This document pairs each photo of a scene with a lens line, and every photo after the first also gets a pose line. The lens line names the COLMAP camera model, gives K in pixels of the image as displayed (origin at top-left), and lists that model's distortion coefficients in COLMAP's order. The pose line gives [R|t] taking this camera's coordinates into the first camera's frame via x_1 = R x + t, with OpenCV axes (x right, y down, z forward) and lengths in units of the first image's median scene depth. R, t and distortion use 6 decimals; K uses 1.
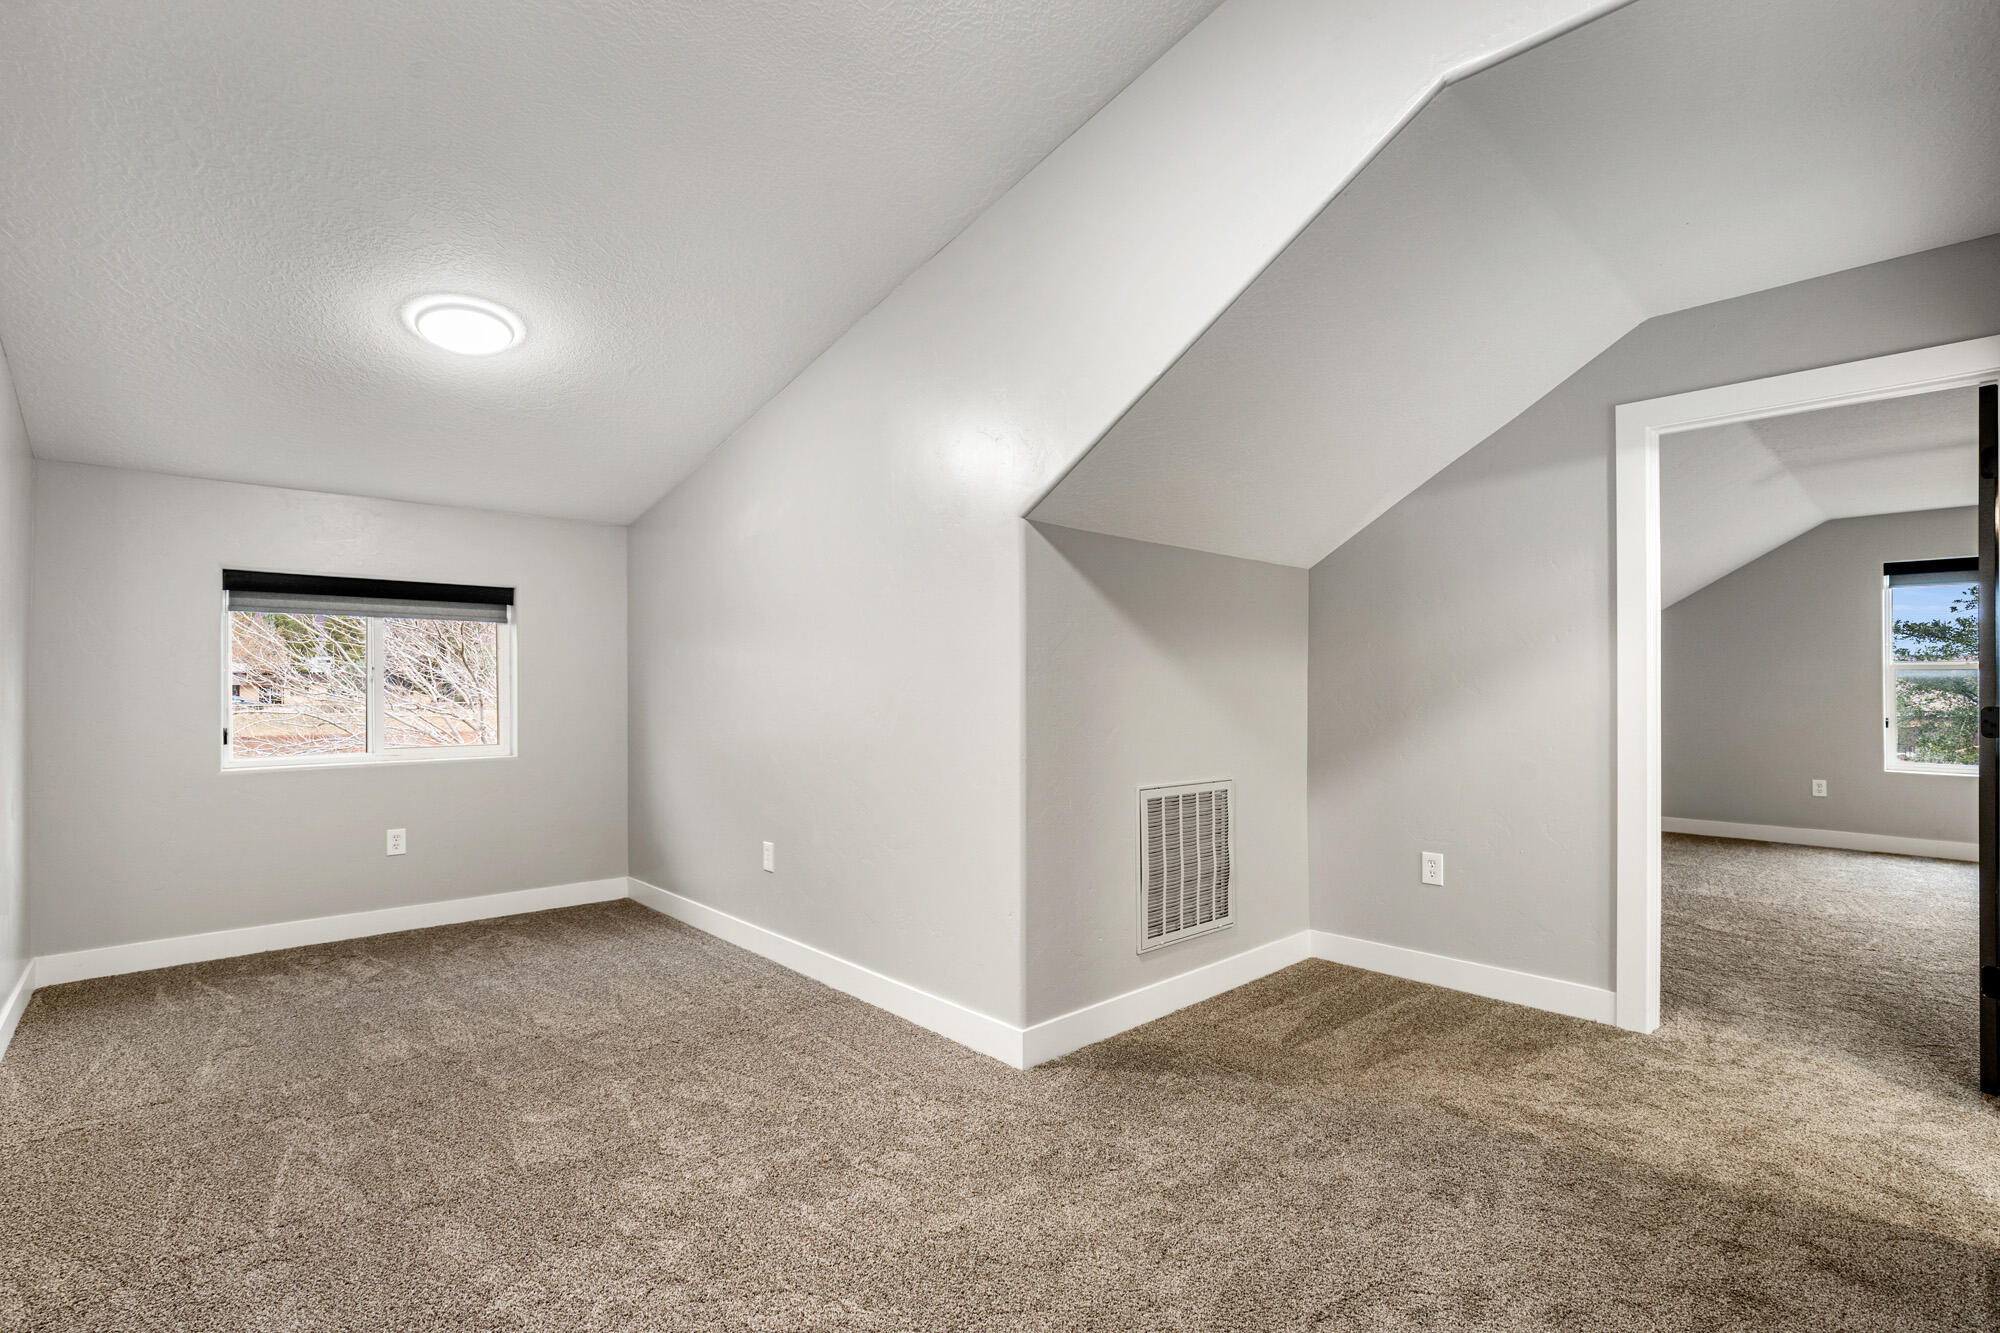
lens RADIAL K [[939.6, 0, 1004.7], [0, 939.6, 678.4], [0, 0, 1]] dist [-0.010198, 0.001392]
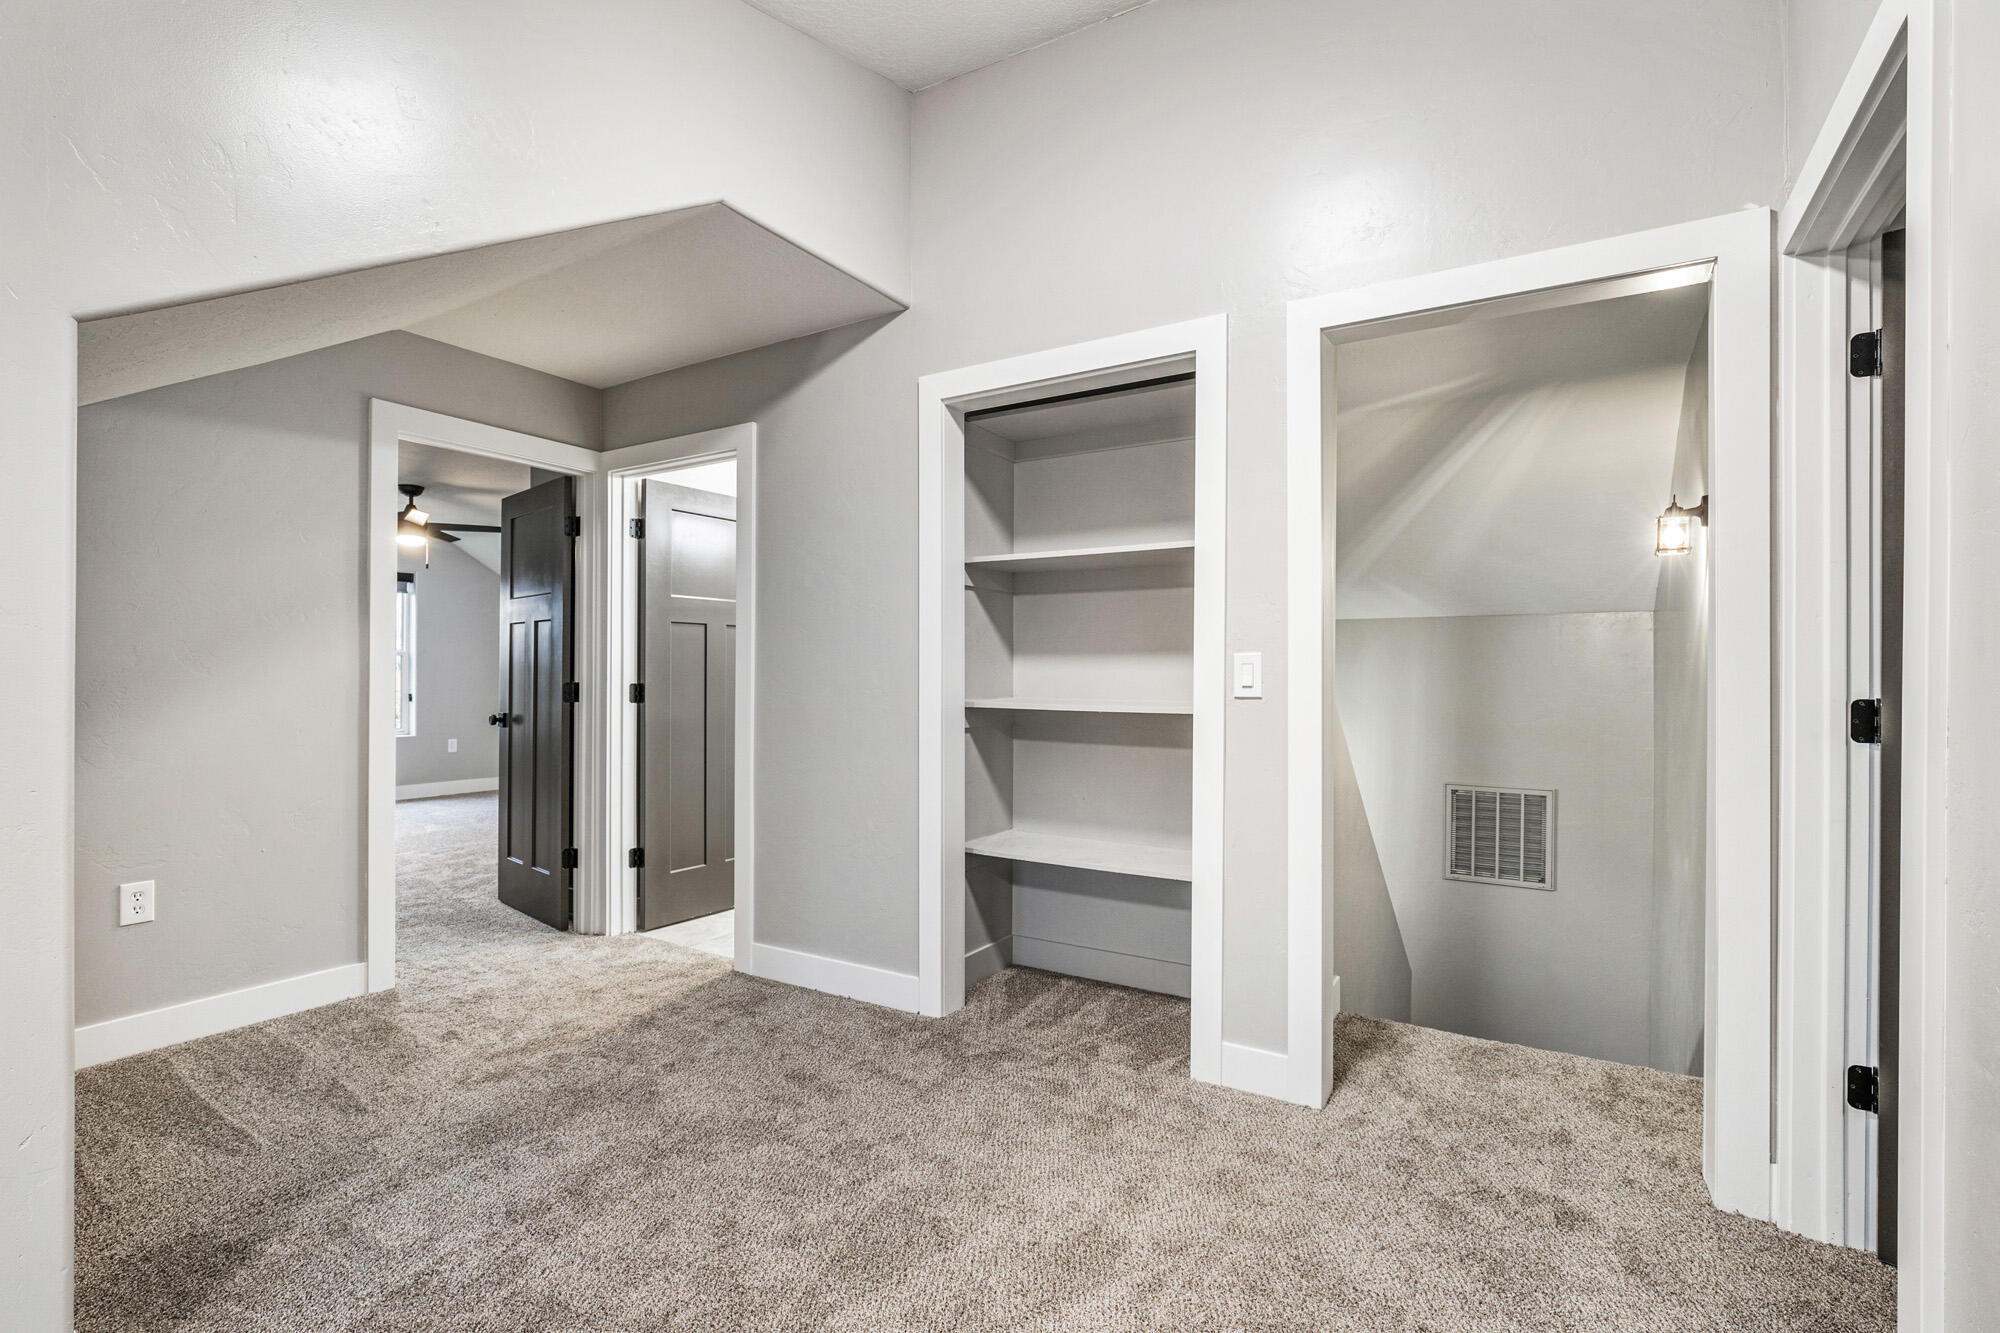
lens RADIAL K [[939.6, 0, 1002.4], [0, 939.6, 671.2], [0, 0, 1]] dist [-0.010198, 0.001392]
pose [[-0.287055, 0.004477, 0.957904, -0.583004], [-0.014768, 0.999850, -0.009098, 0.012523], [-0.957800, -0.016758, -0.286946, 0.666803]]
